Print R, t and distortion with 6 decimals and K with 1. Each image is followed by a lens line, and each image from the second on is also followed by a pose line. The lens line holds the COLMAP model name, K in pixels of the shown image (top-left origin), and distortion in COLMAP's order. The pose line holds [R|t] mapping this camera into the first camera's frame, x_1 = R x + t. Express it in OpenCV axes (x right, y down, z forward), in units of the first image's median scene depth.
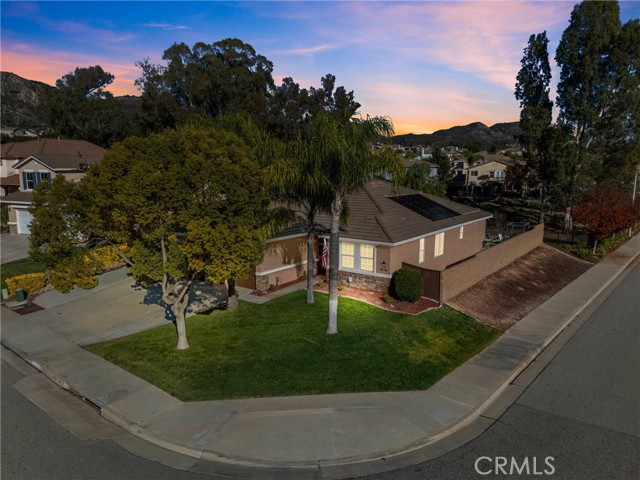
lens RADIAL K [[469.7, 0, 320.0], [0, 469.7, 240.0], [0, 0, 1]] dist [0.086269, -0.086785]
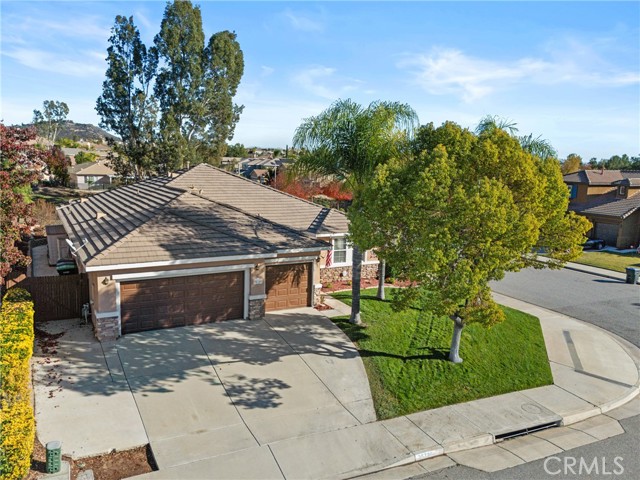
lens RADIAL K [[500.4, 0, 320.0], [0, 500.4, 240.0], [0, 0, 1]] dist [0.095653, -0.111272]
pose [[0.419403, -0.130707, 0.898341, -0.587302], [0.109096, 0.989665, 0.093062, -0.061564], [-0.901221, 0.058975, 0.429329, 0.367098]]
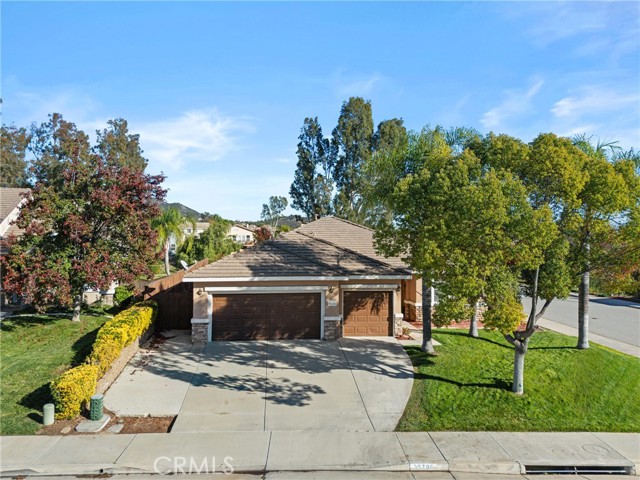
lens RADIAL K [[469.7, 0, 320.0], [0, 469.7, 240.0], [0, 0, 1]] dist [0.086269, -0.086785]
pose [[0.742439, 0.003712, 0.669904, -0.513380], [0.098239, 0.988571, -0.114354, 0.010635], [-0.662672, 0.150712, 0.733589, 0.265994]]
